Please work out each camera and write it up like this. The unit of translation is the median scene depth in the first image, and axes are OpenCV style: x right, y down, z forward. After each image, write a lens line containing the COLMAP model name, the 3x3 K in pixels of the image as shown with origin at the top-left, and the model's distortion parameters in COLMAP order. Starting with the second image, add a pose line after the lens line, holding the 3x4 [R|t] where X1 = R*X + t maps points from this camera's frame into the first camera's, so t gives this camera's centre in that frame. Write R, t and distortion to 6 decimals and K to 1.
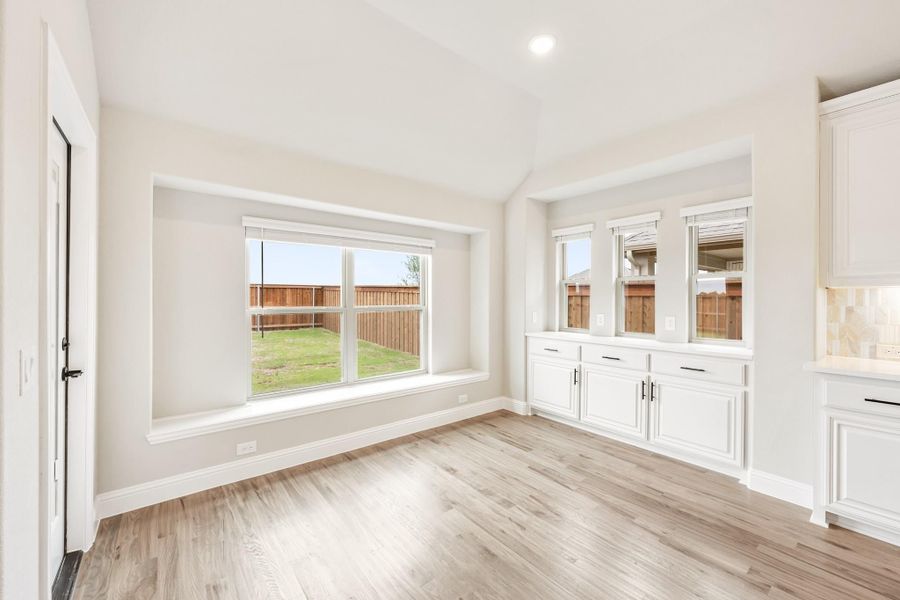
lens RADIAL K [[362.0, 0, 457.6], [0, 362.0, 301.0], [0, 0, 1]] dist [-0.002719, 0.001041]
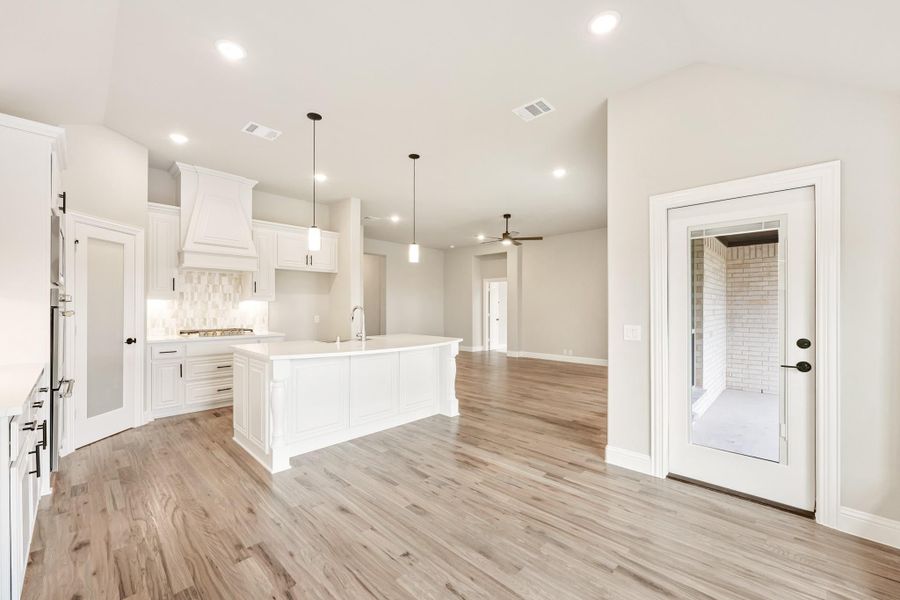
lens RADIAL K [[362.0, 0, 449.8], [0, 362.0, 305.7], [0, 0, 1]] dist [-0.002719, 0.001041]
pose [[-0.993261, -0.003707, -0.115841, 0.234201], [-0.003644, 0.999993, -0.000752, -0.004496], [0.115843, -0.000325, -0.993268, 1.538574]]
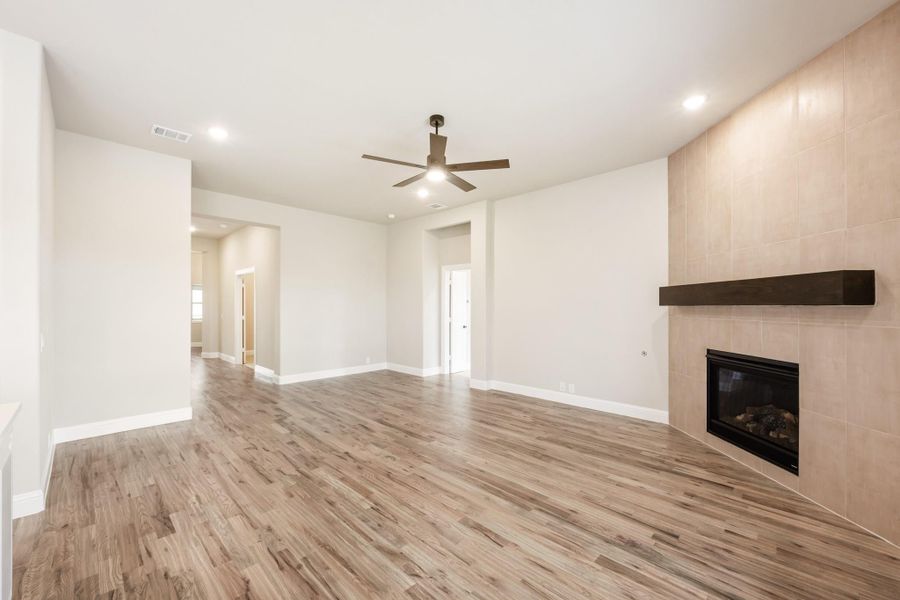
lens RADIAL K [[362.0, 0, 451.3], [0, 362.0, 306.0], [0, 0, 1]] dist [-0.002719, 0.001041]
pose [[-0.994389, -0.005635, -0.105637, -0.454533], [-0.006020, 0.999976, 0.003326, -0.022879], [0.105616, 0.003943, -0.994399, 0.127866]]
